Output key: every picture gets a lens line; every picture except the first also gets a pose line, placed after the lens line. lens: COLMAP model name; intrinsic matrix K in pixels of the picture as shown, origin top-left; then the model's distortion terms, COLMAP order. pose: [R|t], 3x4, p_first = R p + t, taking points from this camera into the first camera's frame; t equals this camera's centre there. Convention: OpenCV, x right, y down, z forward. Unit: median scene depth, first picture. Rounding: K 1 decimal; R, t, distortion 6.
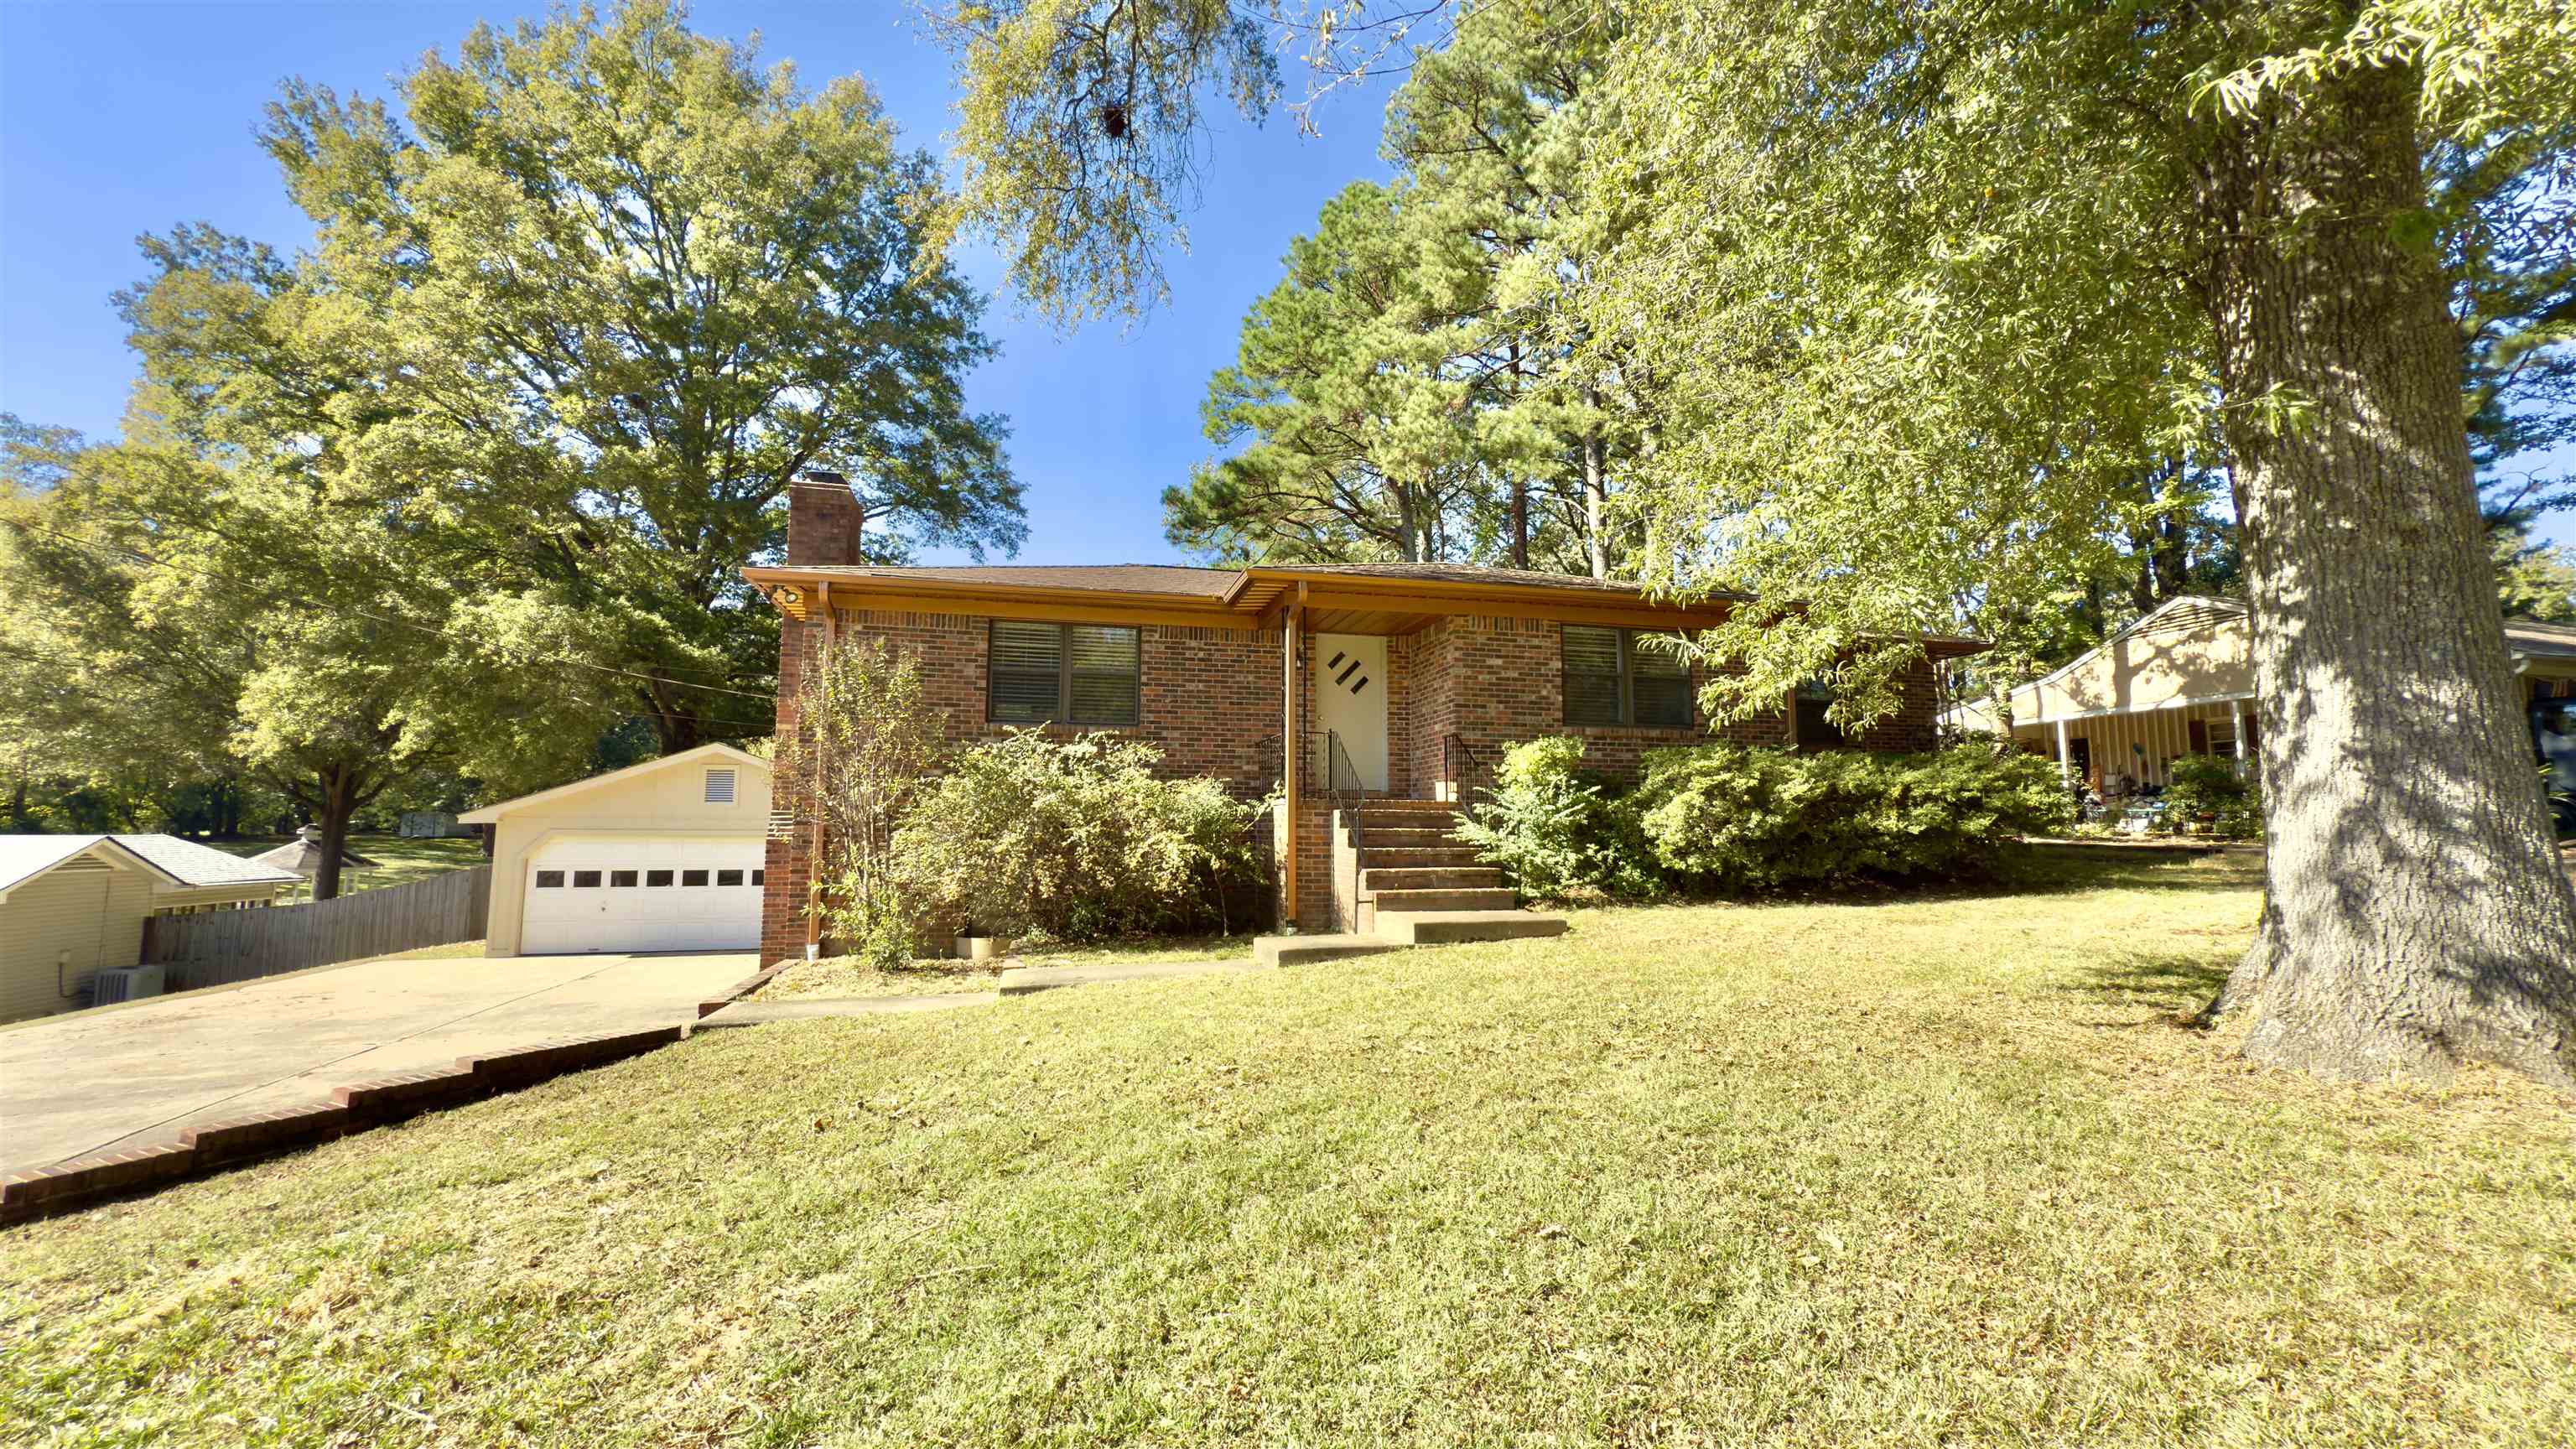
lens RADIAL K [[1027.3, 0, 1284.5], [0, 1027.3, 721.6], [0, 0, 1]] dist [0.000376, -0.000009]
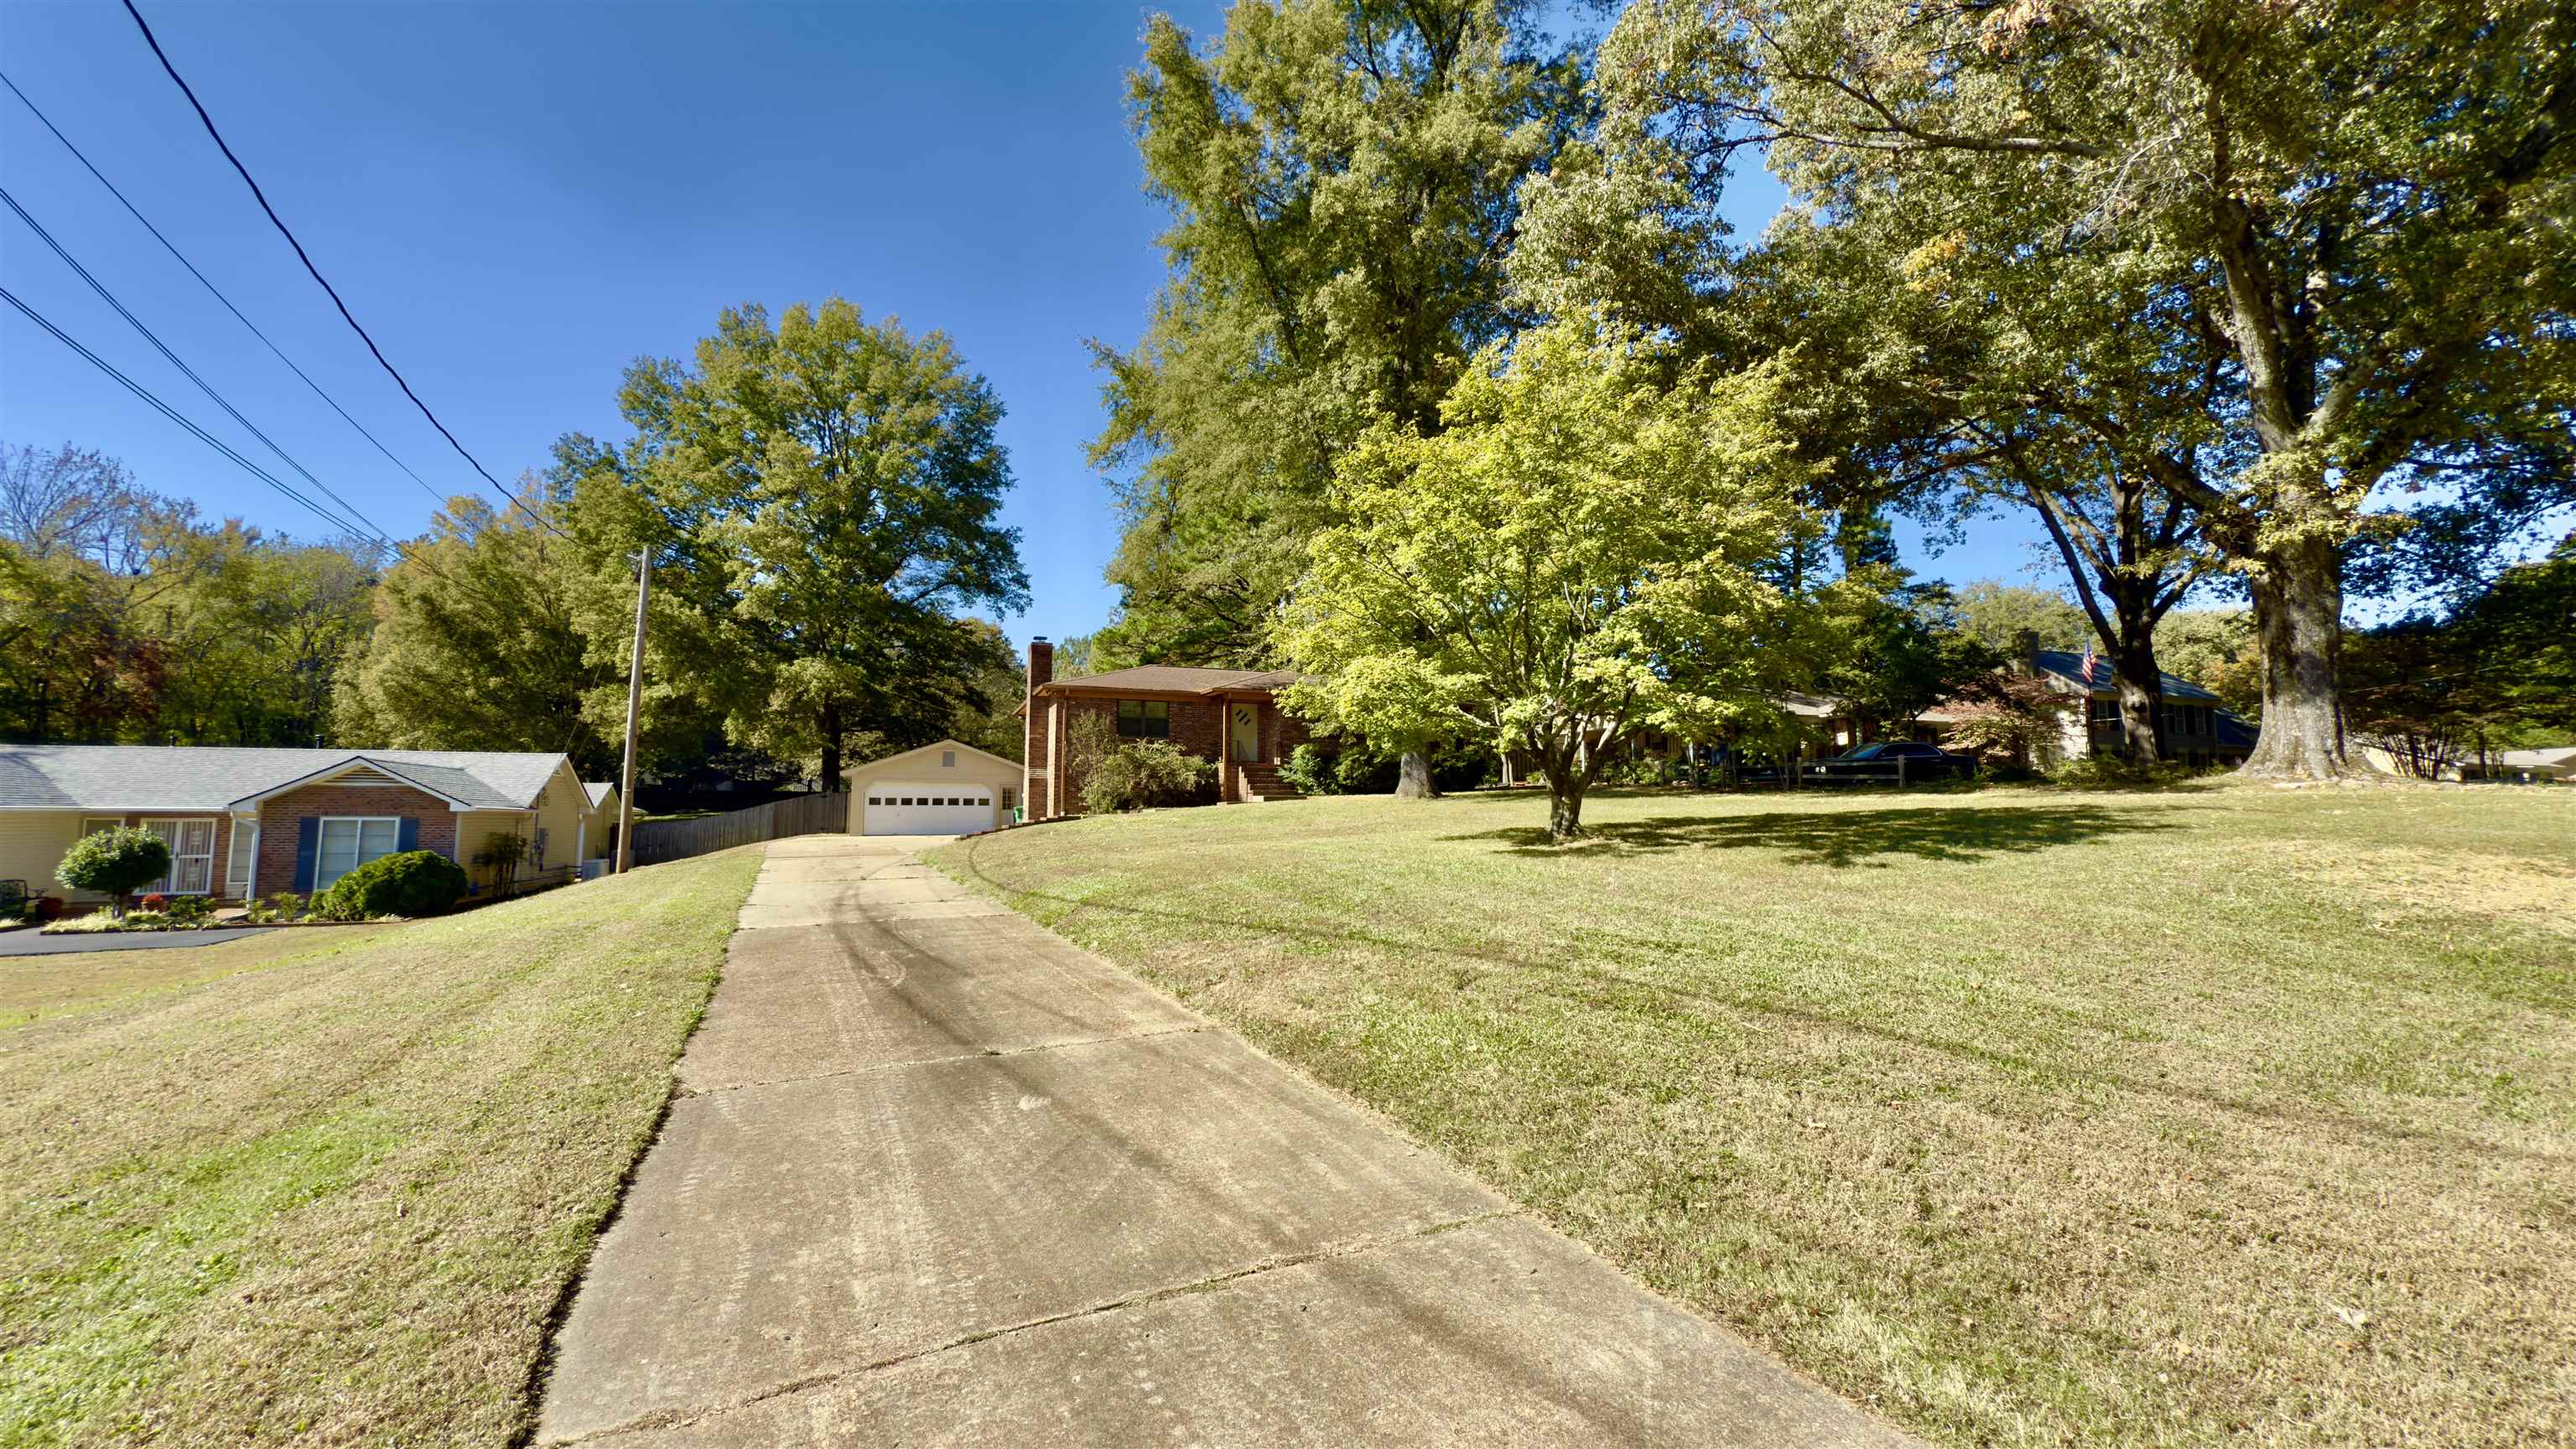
lens RADIAL K [[1027.3, 0, 1284.5], [0, 1027.3, 721.6], [0, 0, 1]] dist [0.000376, -0.000009]
pose [[0.992224, 0.010385, 0.124031, -0.201944], [-0.012124, 0.999838, 0.013277, -0.090506], [-0.123873, -0.014678, 0.992190, -2.069566]]
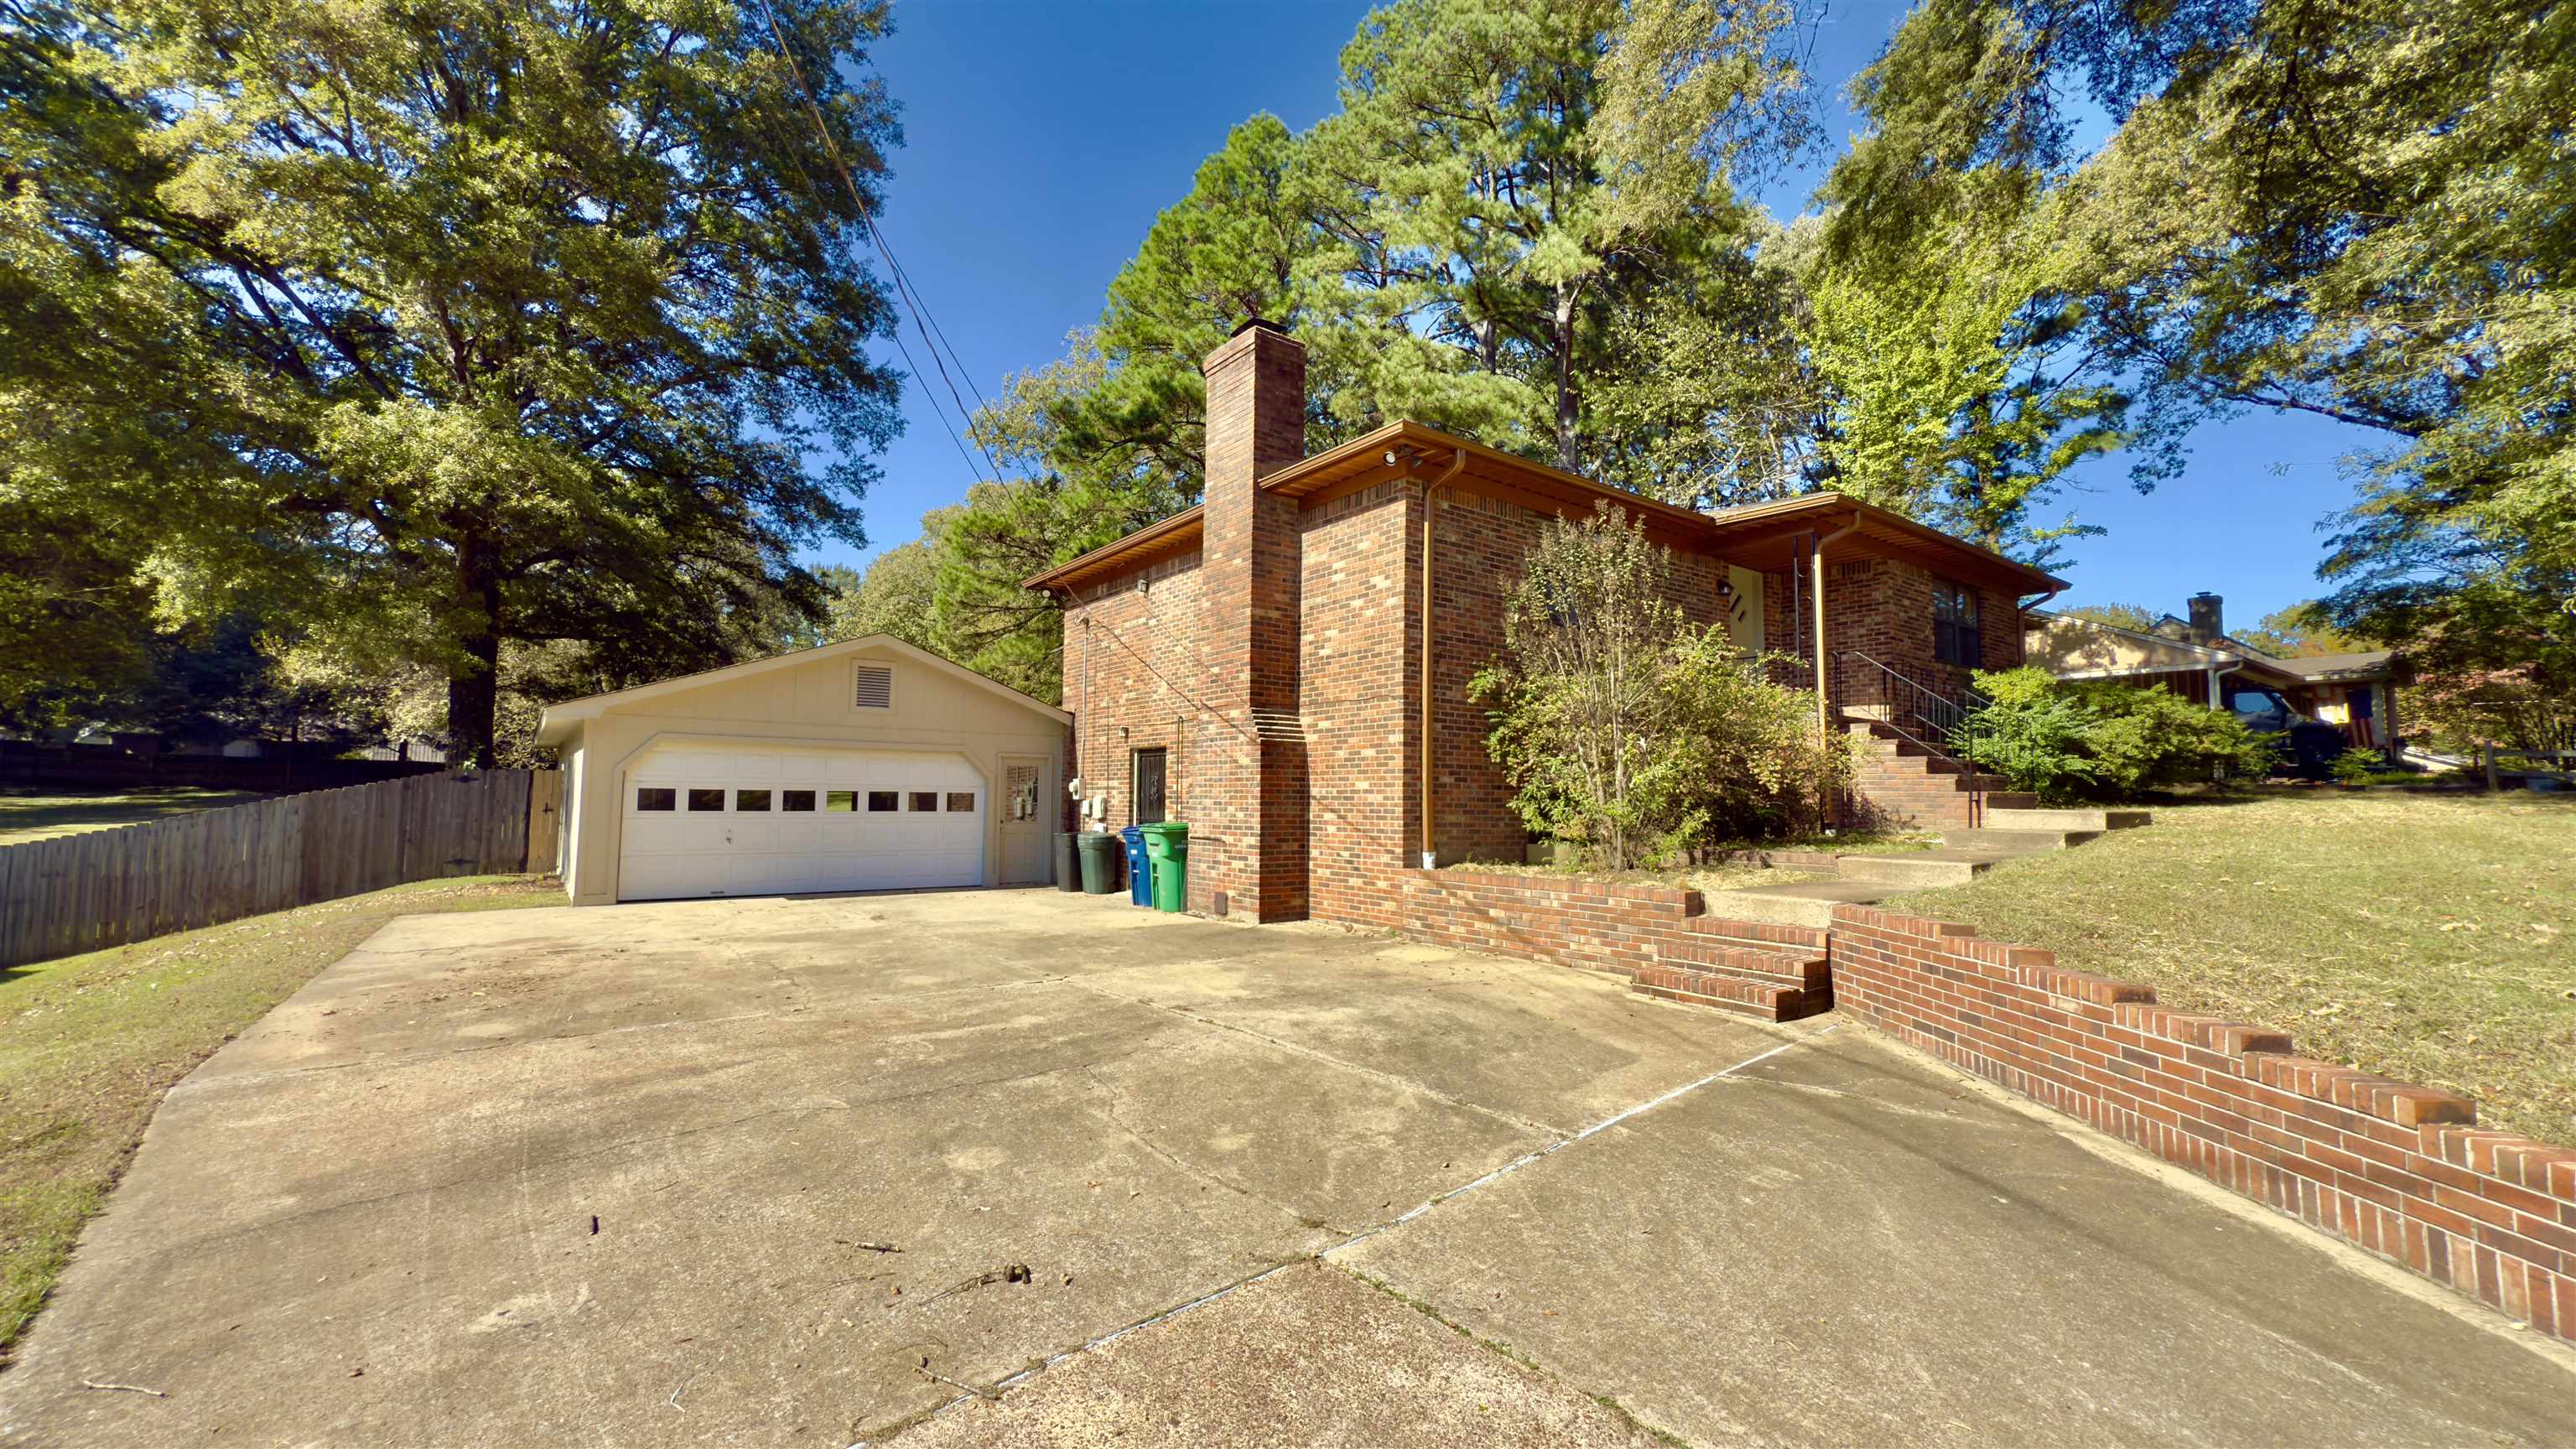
lens RADIAL K [[1027.3, 0, 1284.5], [0, 1027.3, 721.6], [0, 0, 1]] dist [0.000376, -0.000009]
pose [[0.918677, 0.038915, 0.393088, -0.964642], [-0.052135, 0.998375, 0.023005, 0.091280], [-0.391554, -0.041628, 0.919213, 0.227126]]
